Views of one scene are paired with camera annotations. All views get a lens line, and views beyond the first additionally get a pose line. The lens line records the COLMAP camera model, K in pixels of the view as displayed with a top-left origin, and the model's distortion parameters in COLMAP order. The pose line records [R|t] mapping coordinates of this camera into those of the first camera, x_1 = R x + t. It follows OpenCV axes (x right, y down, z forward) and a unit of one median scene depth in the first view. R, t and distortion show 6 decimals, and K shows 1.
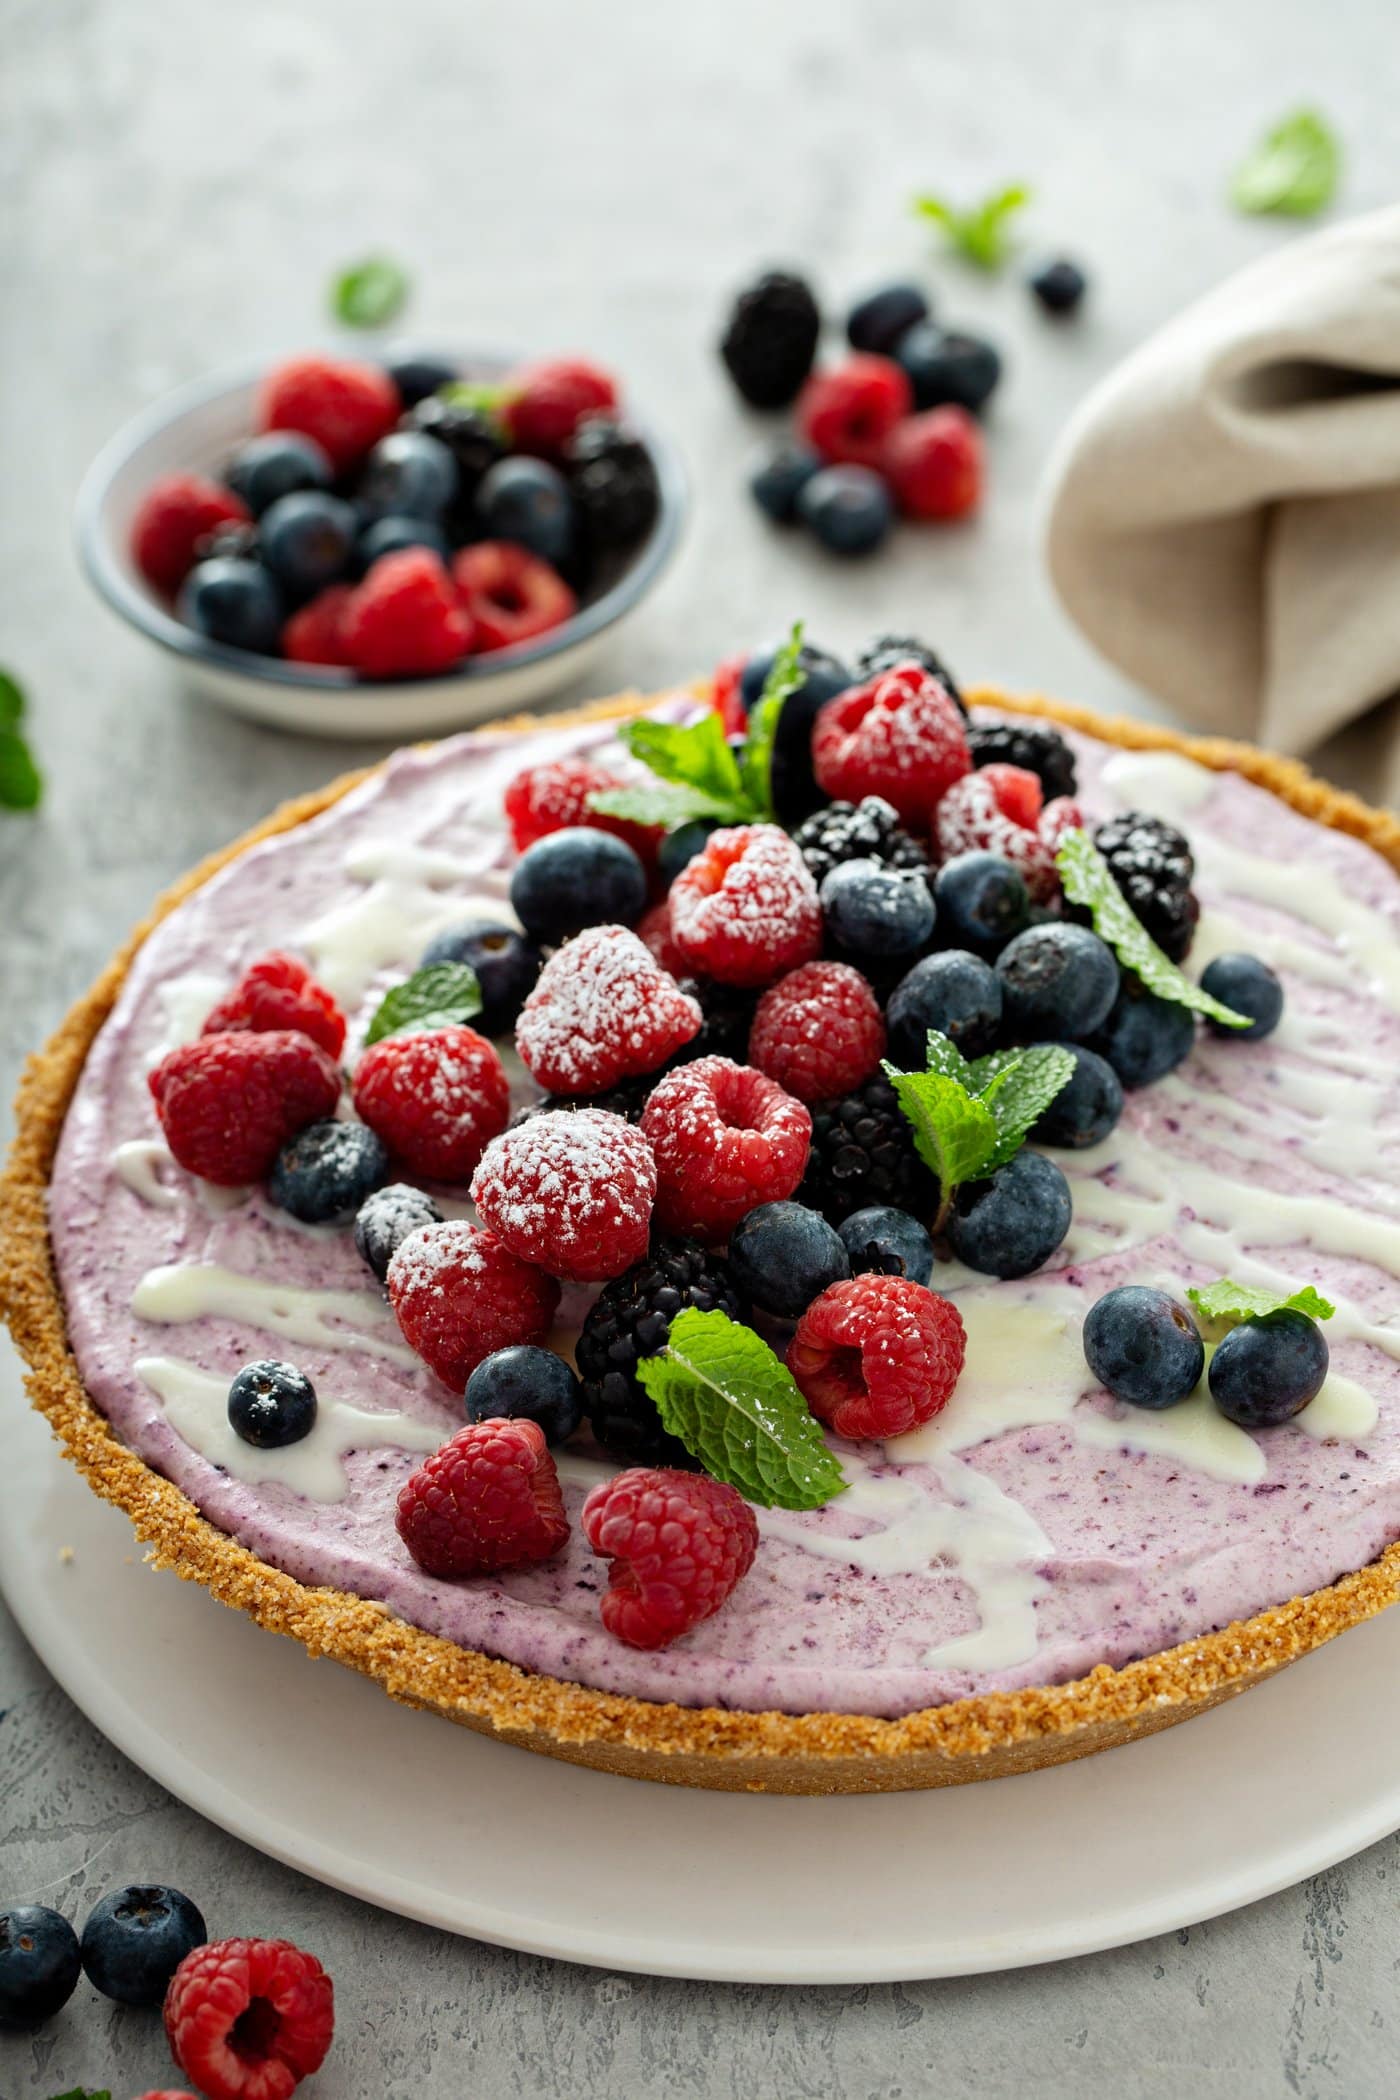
lens RADIAL K [[6500.7, 0, 636.4], [0, 6500.7, 1088.4], [0, 0, 1]] dist [0.145208, 0.000000]
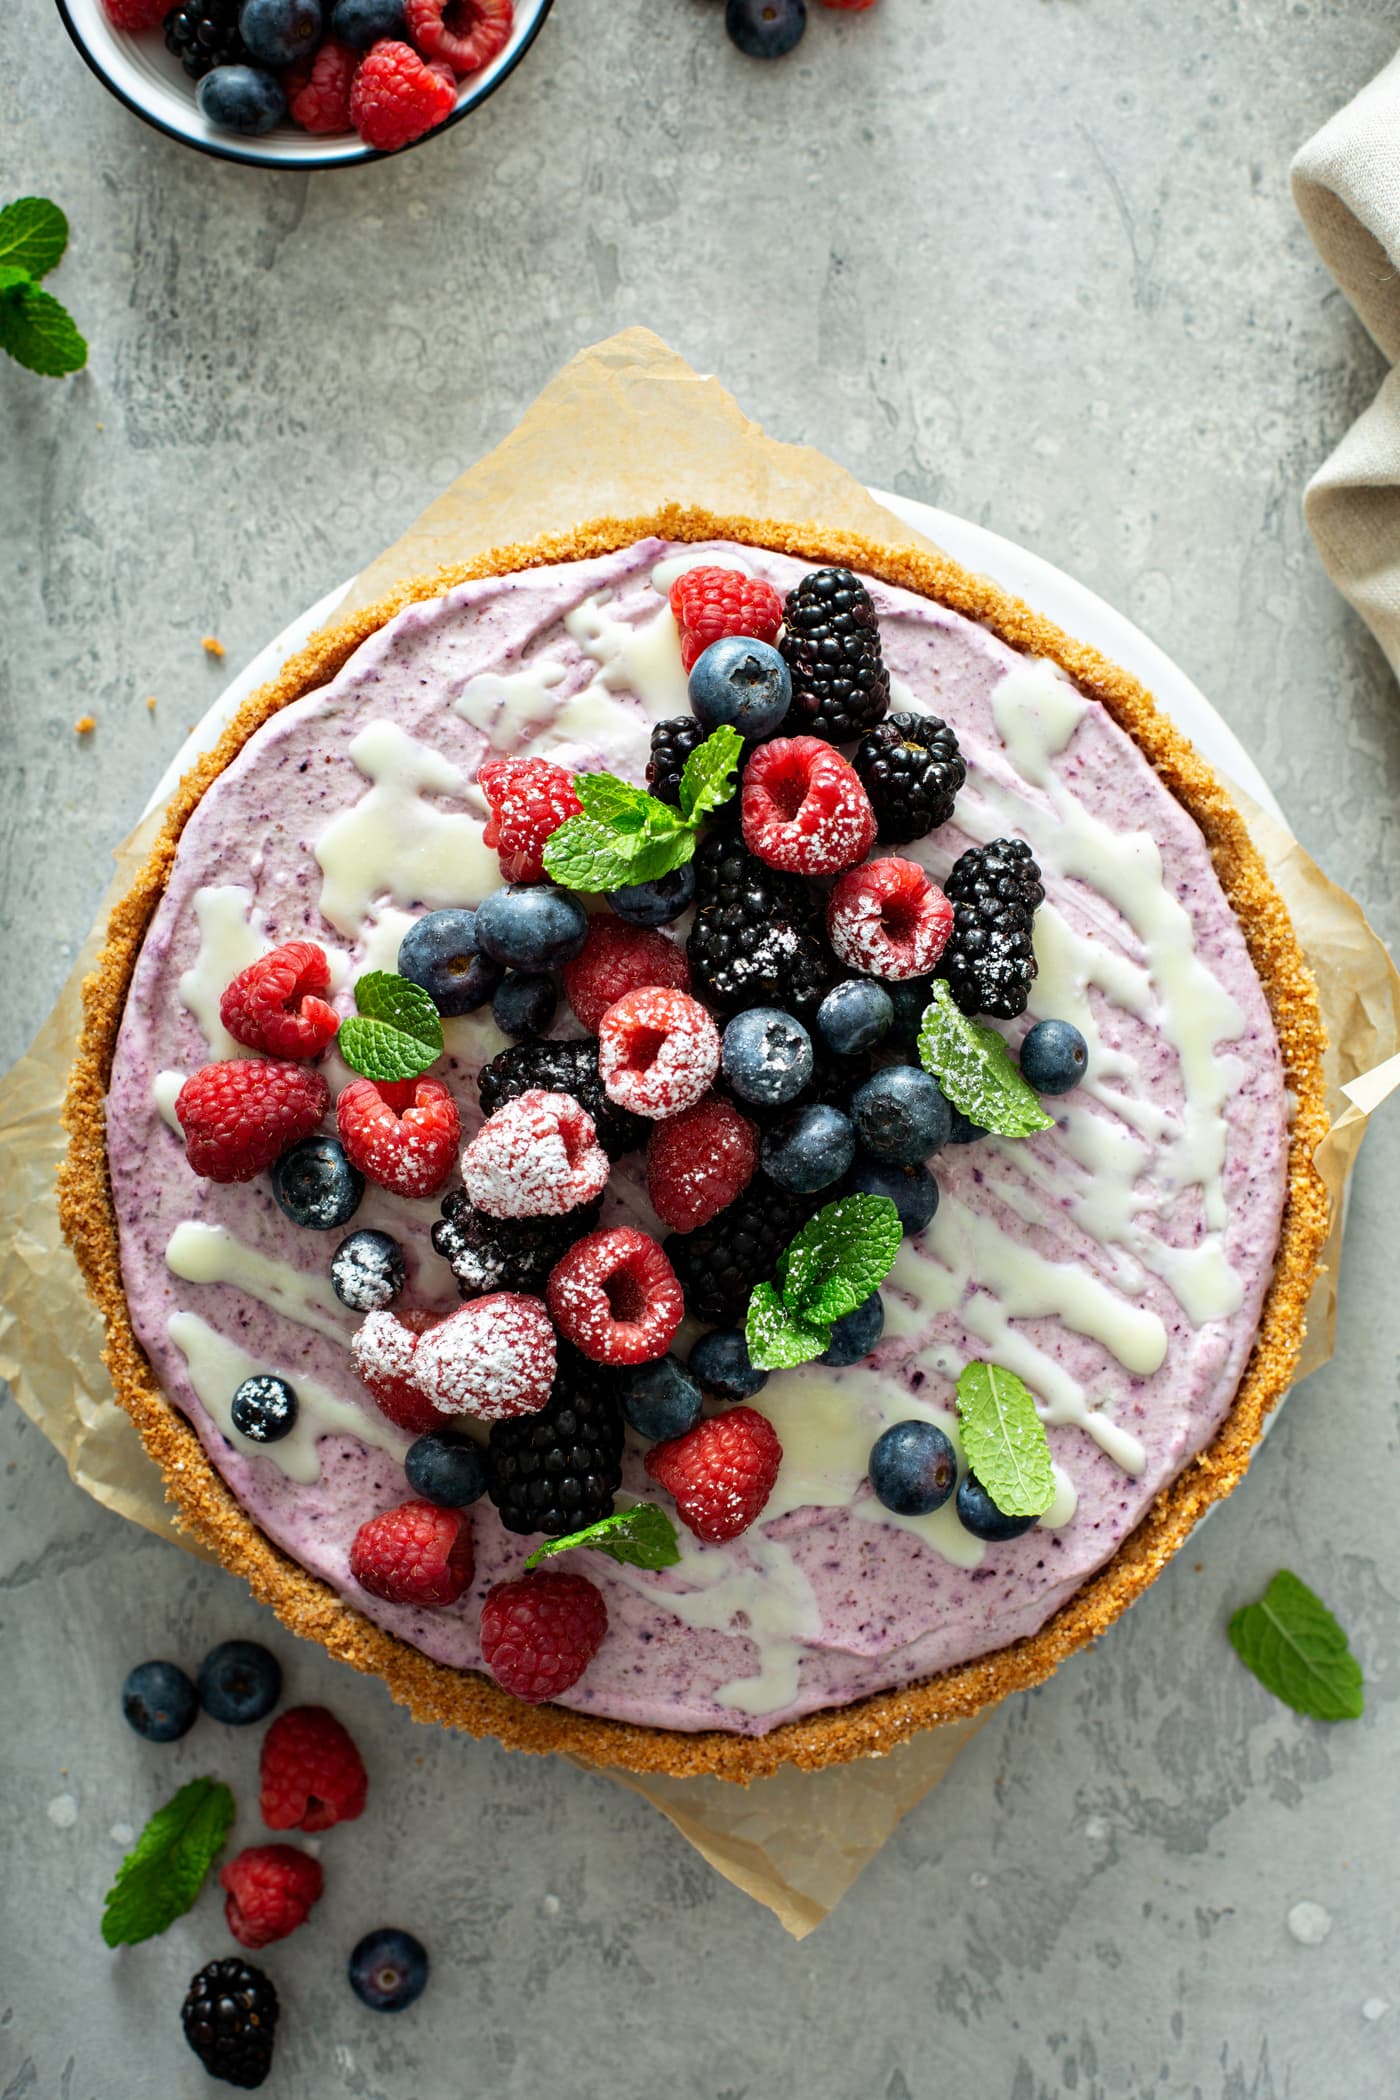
lens RADIAL K [[3286.2, 0, 698.3], [0, 3286.2, 1064.0], [0, 0, 1]] dist [-0.192106, 0.000000]
pose [[0.995173, 0.086672, 0.046024, -0.004197], [-0.089478, 0.608820, 0.788246, -0.526843], [0.040298, -0.788559, 0.613637, 0.635719]]
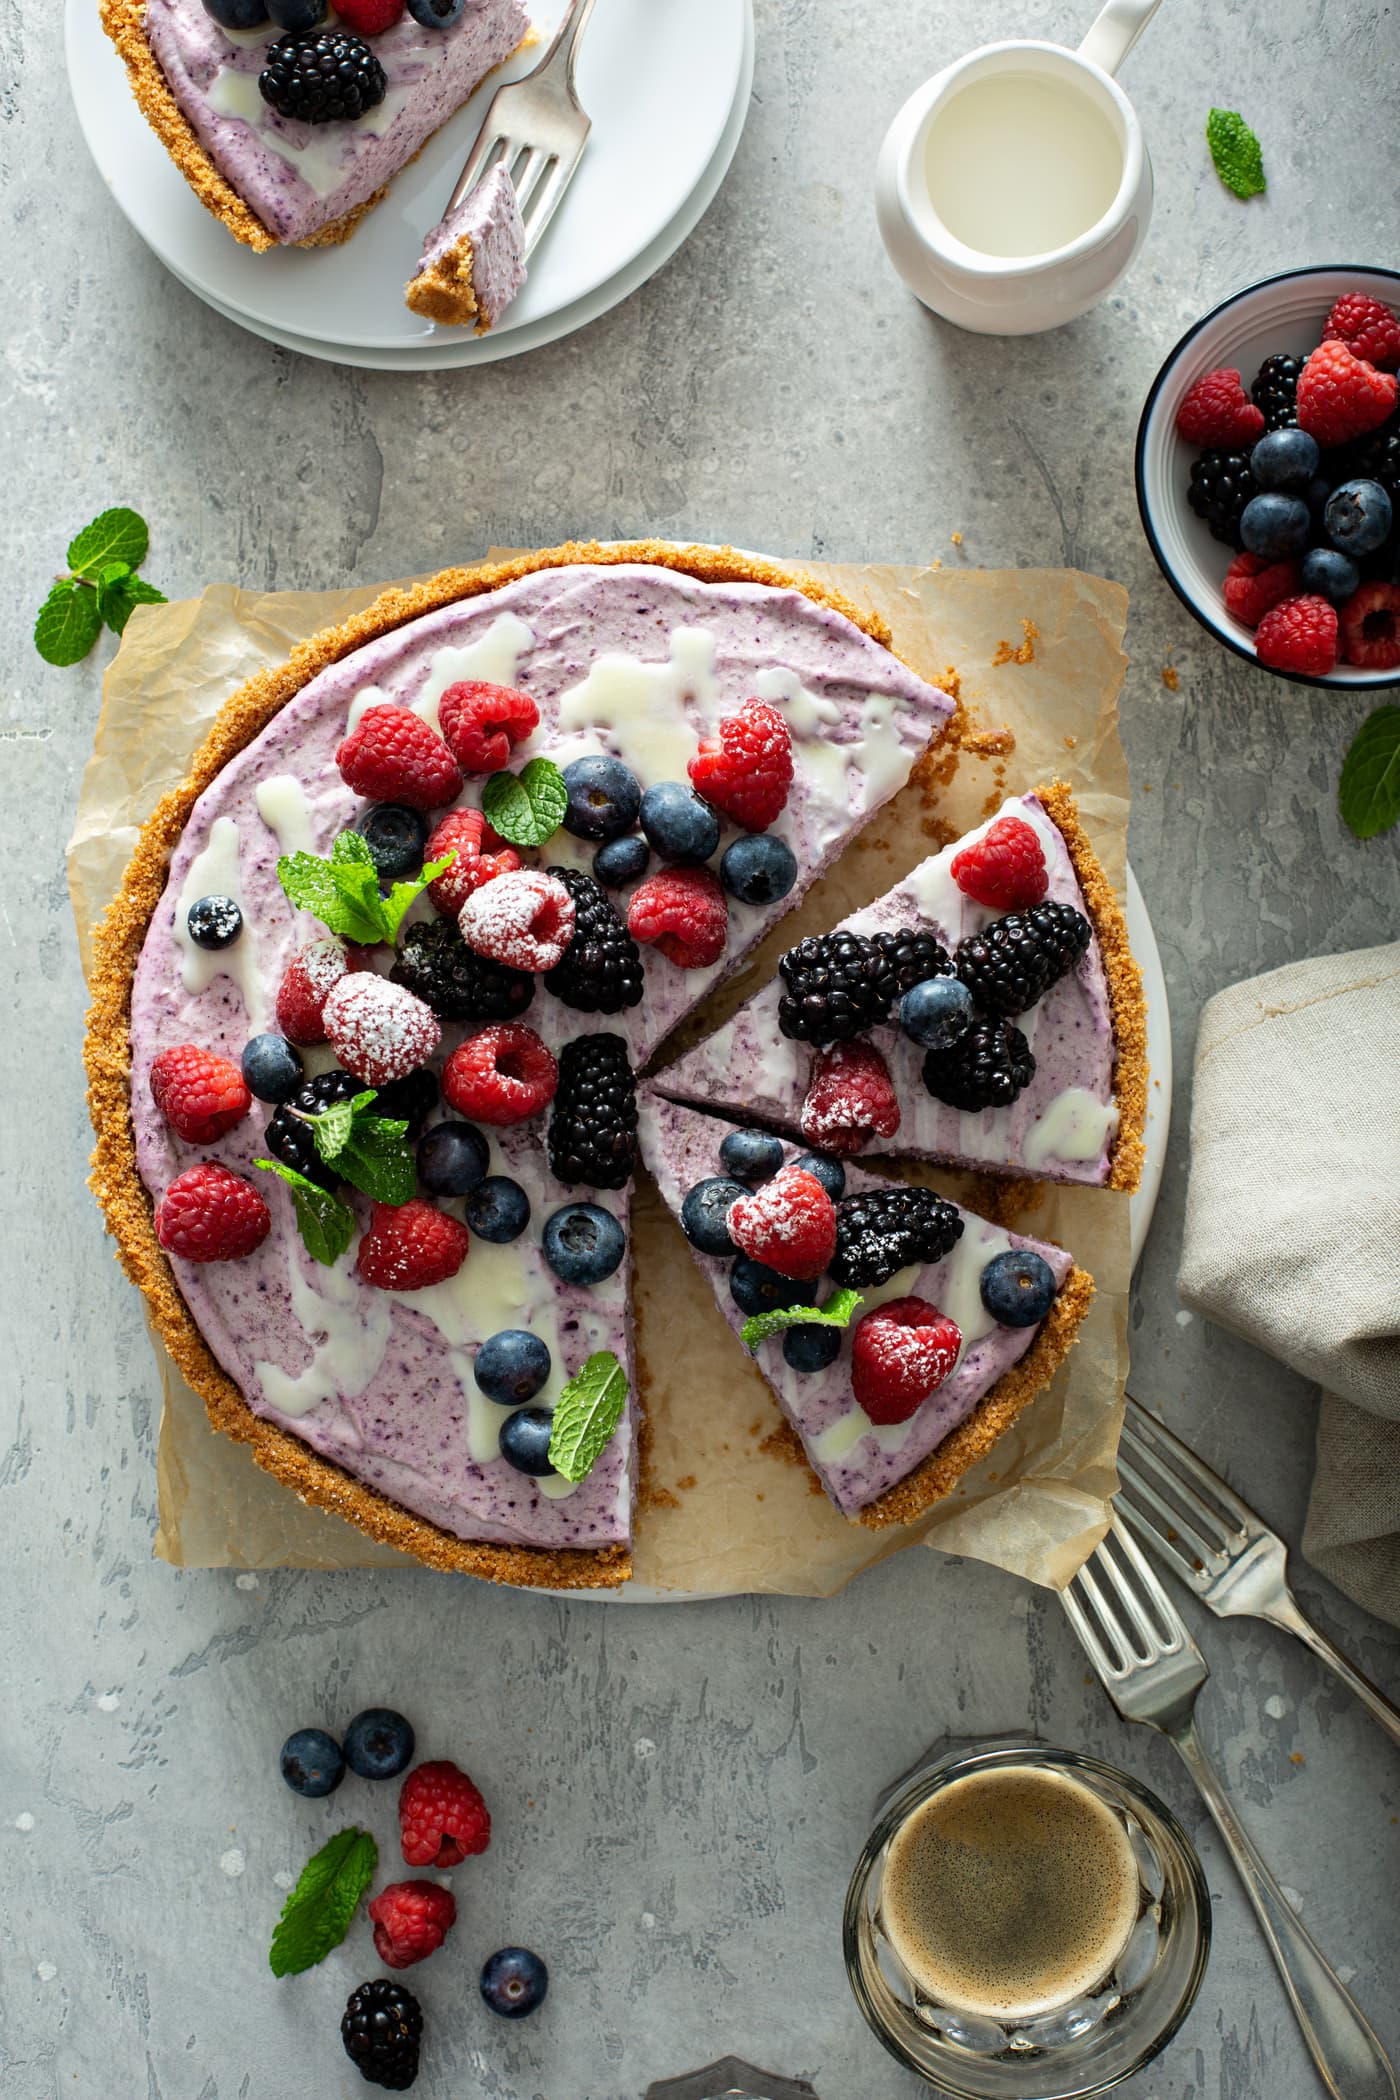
lens RADIAL K [[3286.2, 0, 679.4], [0, 3286.2, 1089.9], [0, 0, 1]] dist [-0.192106, 0.000000]
pose [[0.997862, 0.041471, 0.050514, -0.031514], [-0.065319, 0.659111, 0.749204, -0.629765], [-0.002224, -0.750902, 0.660410, 0.527609]]
